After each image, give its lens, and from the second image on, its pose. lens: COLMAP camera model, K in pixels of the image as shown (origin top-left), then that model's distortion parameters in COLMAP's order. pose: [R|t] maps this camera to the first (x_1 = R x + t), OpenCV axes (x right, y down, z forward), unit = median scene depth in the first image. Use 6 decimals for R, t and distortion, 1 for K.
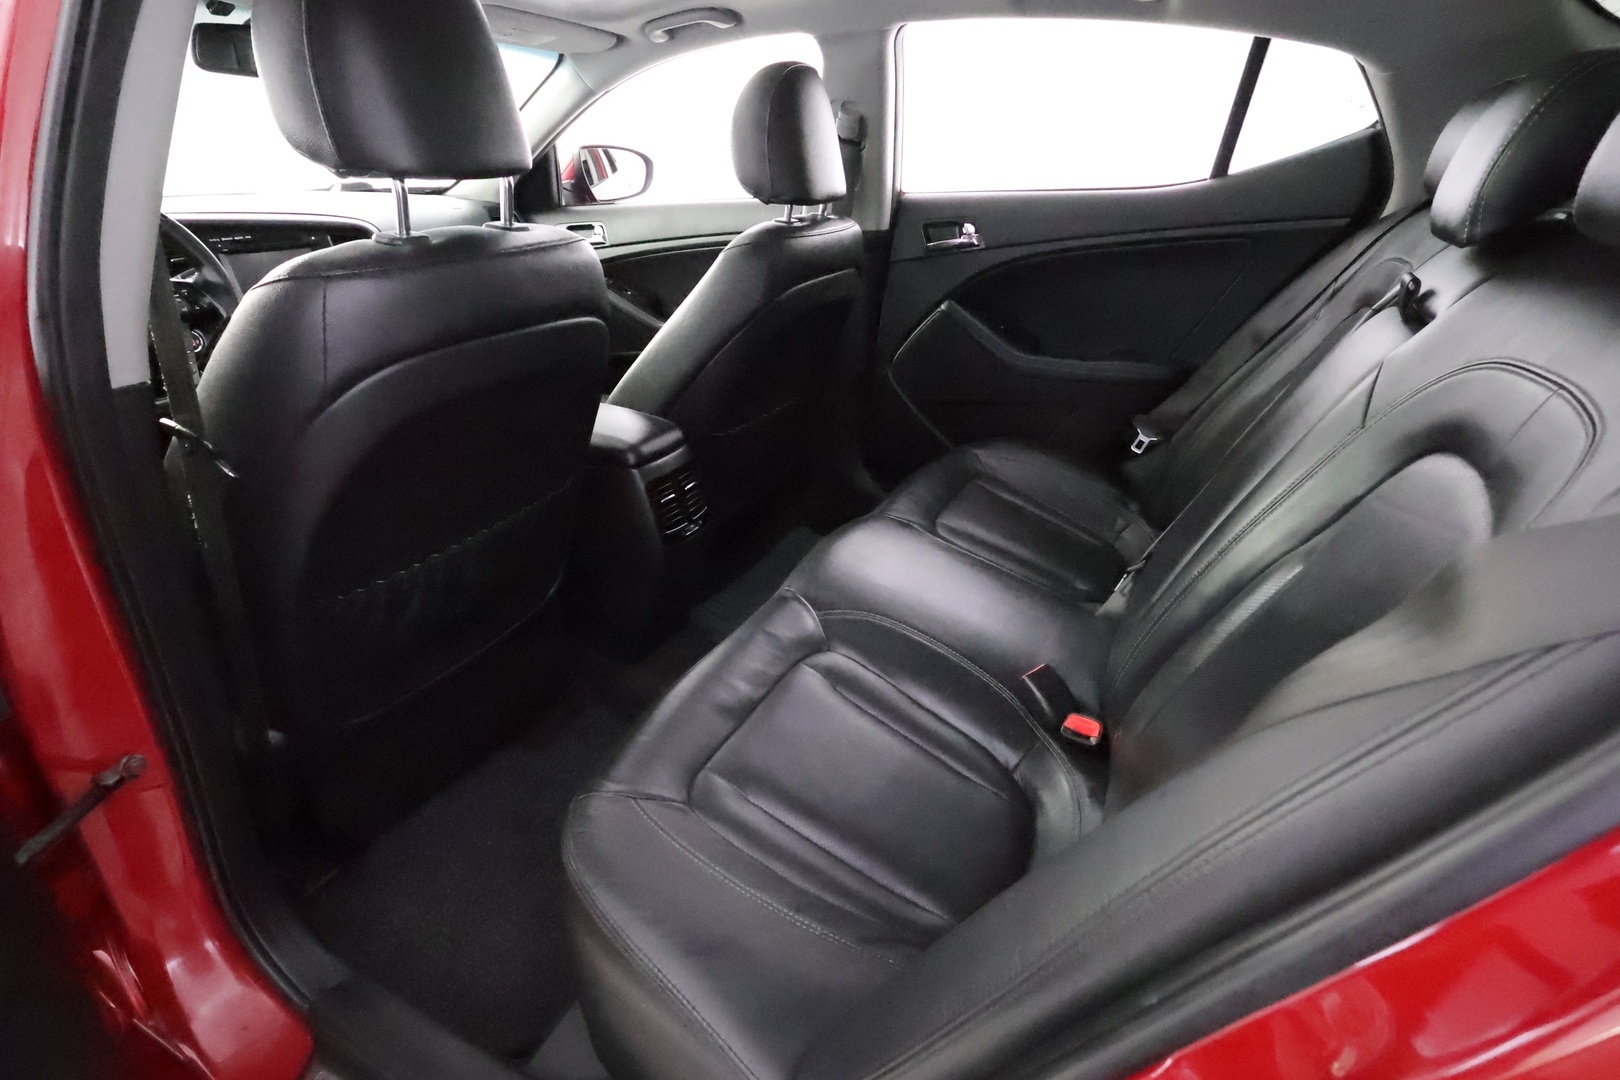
lens RADIAL K [[827.9, 0, 810.0], [0, 827.9, 540.0], [0, 0, 1]] dist [0.000115, 0.000627]
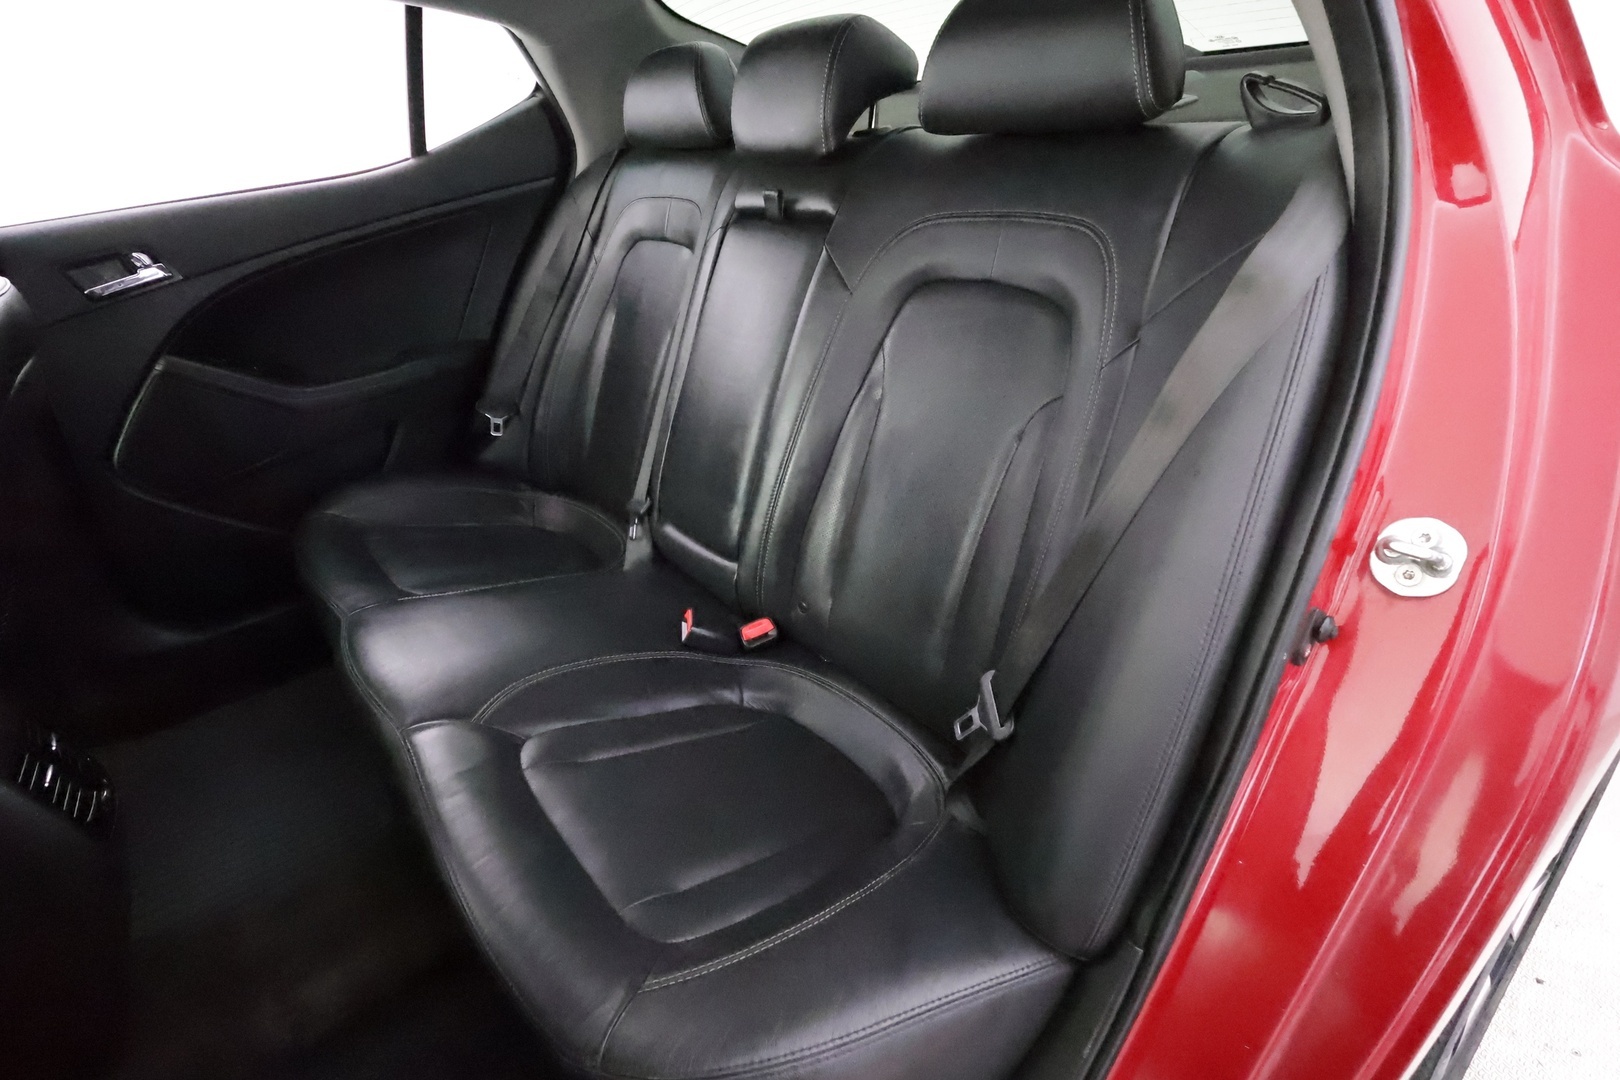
lens RADIAL K [[827.9, 0, 810.0], [0, 827.9, 540.0], [0, 0, 1]] dist [0.000115, 0.000627]
pose [[0.397110, -0.453399, 0.797956, -0.300501], [0.463048, 0.849655, 0.252335, -0.077789], [-0.792395, 0.269287, 0.547352, 0.202928]]
